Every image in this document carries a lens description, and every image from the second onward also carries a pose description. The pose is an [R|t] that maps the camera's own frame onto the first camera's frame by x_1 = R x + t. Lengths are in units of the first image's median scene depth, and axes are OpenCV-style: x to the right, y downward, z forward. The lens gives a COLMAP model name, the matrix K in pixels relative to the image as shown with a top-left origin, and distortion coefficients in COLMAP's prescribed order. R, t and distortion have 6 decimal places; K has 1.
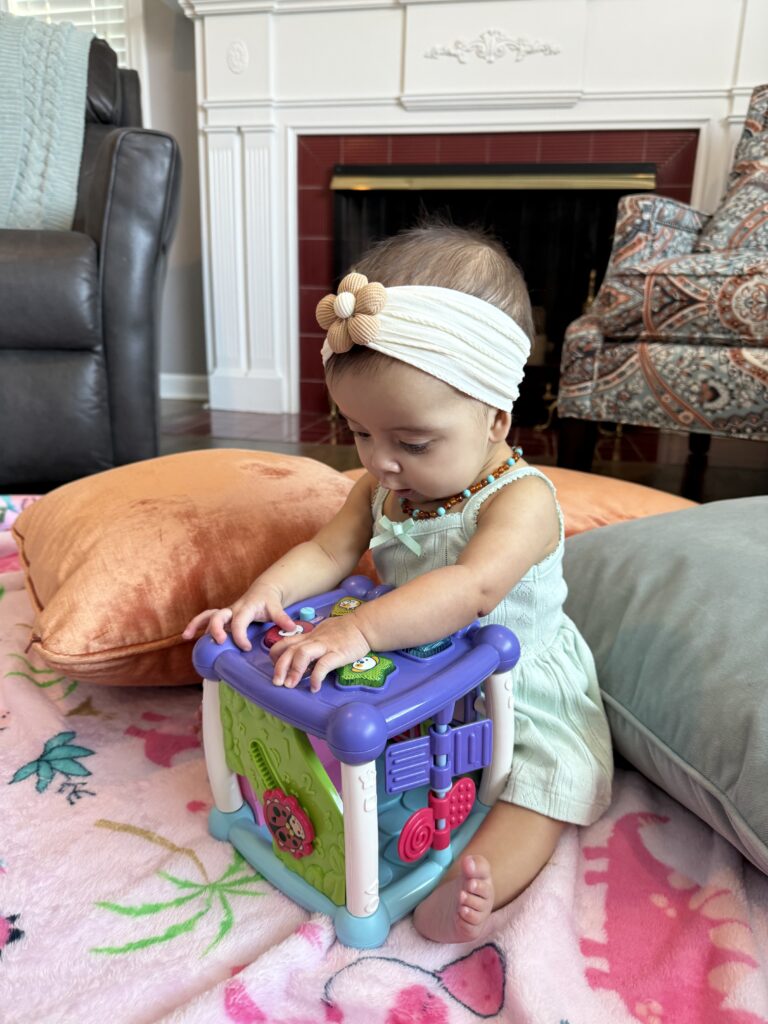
lens RADIAL K [[718.1, 0, 384.0], [0, 718.1, 512.0], [0, 0, 1]] dist [-0.031832, 0.000491]
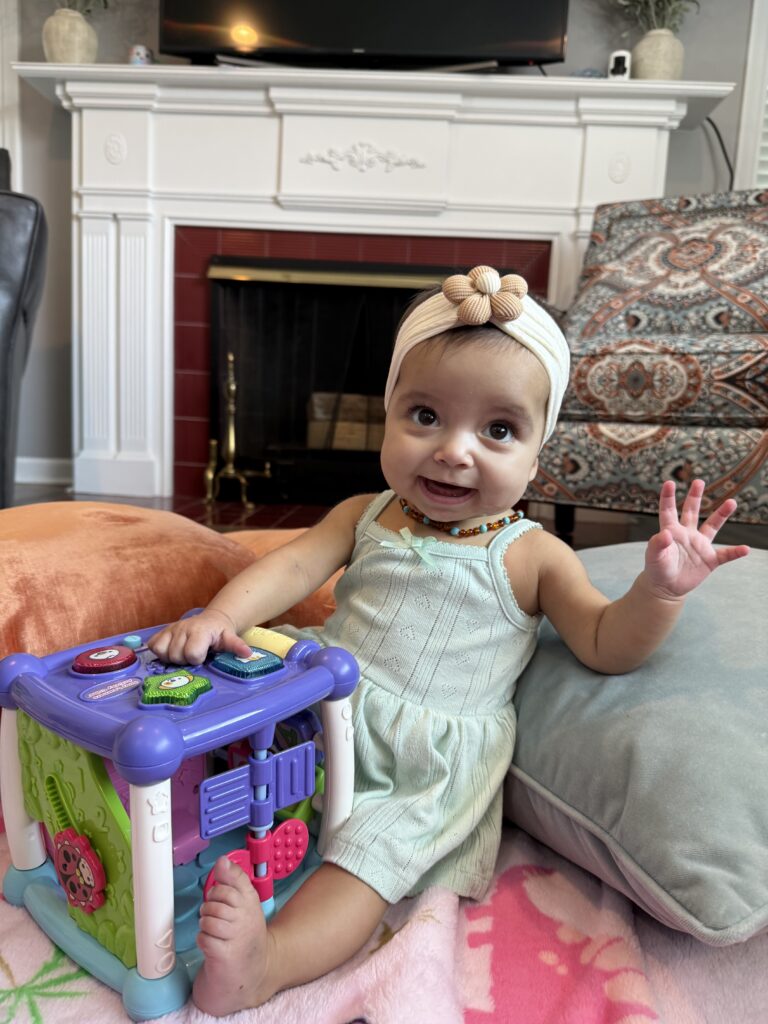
lens RADIAL K [[718.1, 0, 384.0], [0, 718.1, 512.0], [0, 0, 1]] dist [-0.031832, 0.000491]
pose [[0.986104, 0.001639, 0.166118, 0.010041], [0.020390, 0.991197, -0.130815, 0.031033], [-0.164870, 0.132385, 0.977390, 0.025039]]
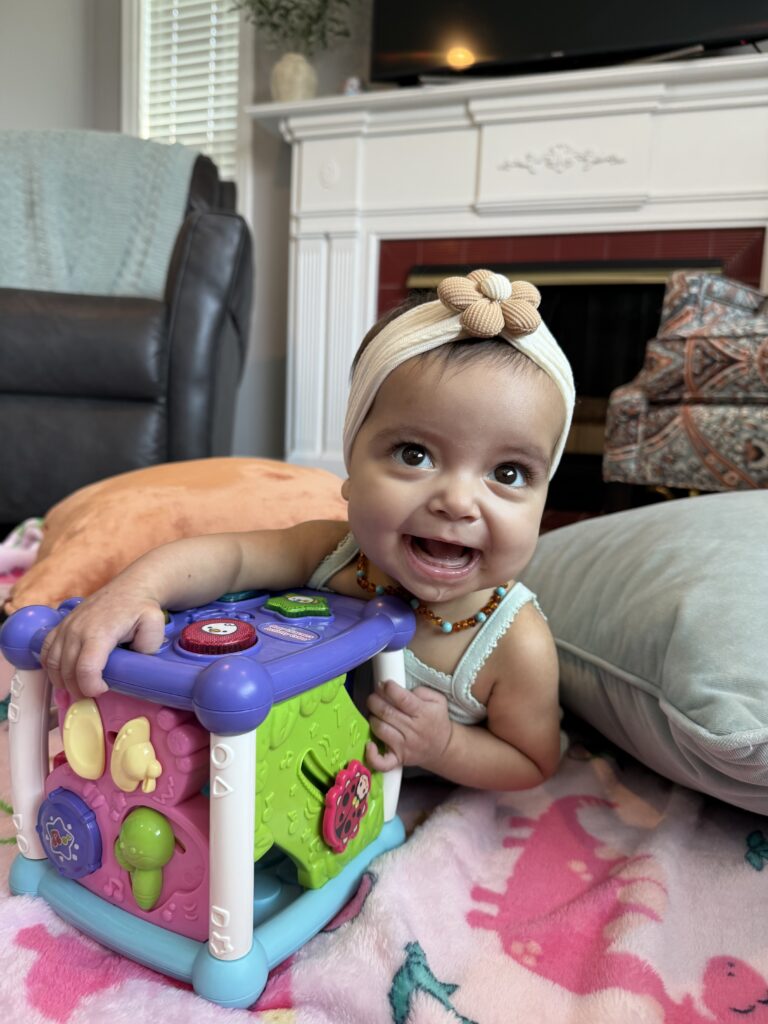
lens RADIAL K [[715.1, 0, 393.1], [0, 715.1, 507.4], [0, 0, 1]] dist [-0.036816, 0.002268]
pose [[0.993069, 0.031449, -0.113247, 0.073092], [-0.048322, 0.987583, -0.149484, 0.073071], [0.107139, 0.153920, 0.982257, 0.002798]]
